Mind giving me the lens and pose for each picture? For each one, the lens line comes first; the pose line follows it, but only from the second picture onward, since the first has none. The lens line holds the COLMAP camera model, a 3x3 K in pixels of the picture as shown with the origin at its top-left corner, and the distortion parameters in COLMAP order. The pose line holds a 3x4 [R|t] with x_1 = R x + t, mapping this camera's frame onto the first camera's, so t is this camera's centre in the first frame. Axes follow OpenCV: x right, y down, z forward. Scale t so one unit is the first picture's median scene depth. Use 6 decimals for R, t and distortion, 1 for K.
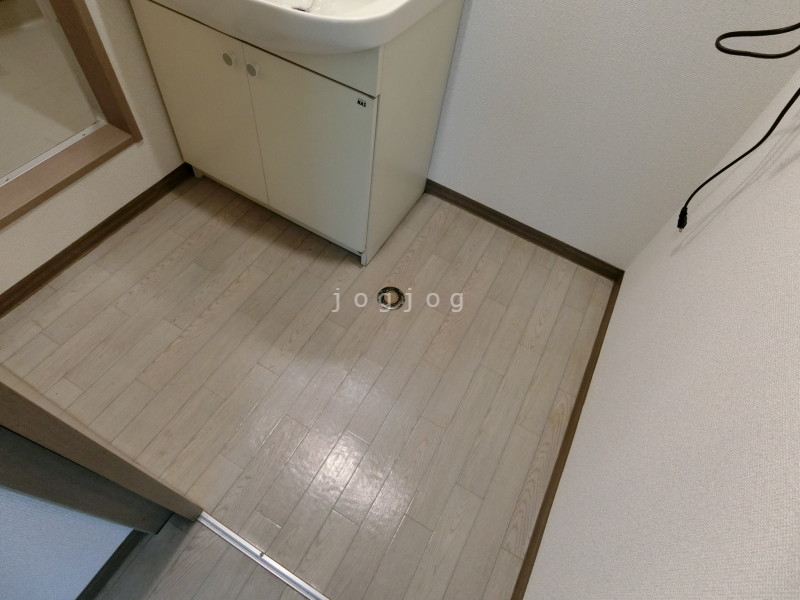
lens RADIAL K [[442.6, 0, 398.9], [0, 442.6, 298.9], [0, 0, 1]] dist [-0.026249, 0.000647]
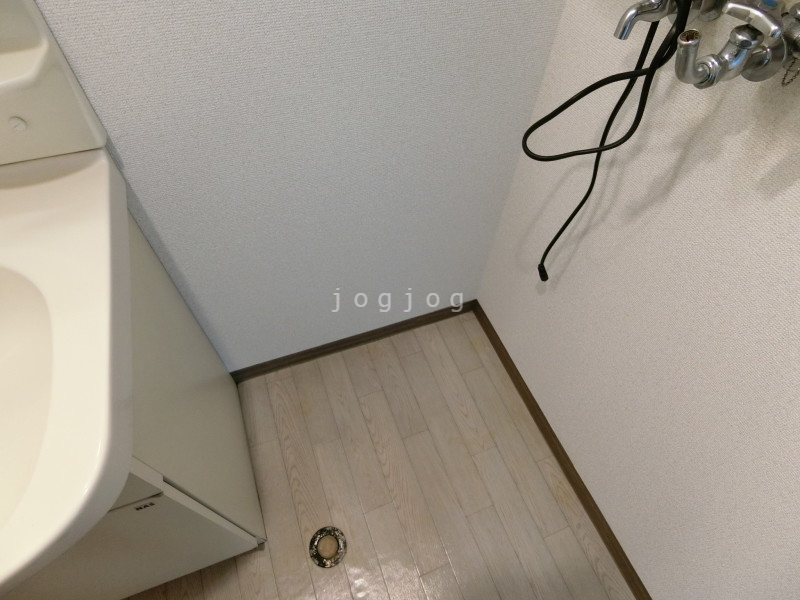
lens RADIAL K [[442.6, 0, 402.9], [0, 442.6, 300.2], [0, 0, 1]] dist [-0.026249, 0.000647]
pose [[0.642367, -0.670009, 0.372094, 0.065853], [0.650945, 0.733241, 0.196542, -0.363585], [-0.404519, 0.115961, 0.907148, 0.224738]]
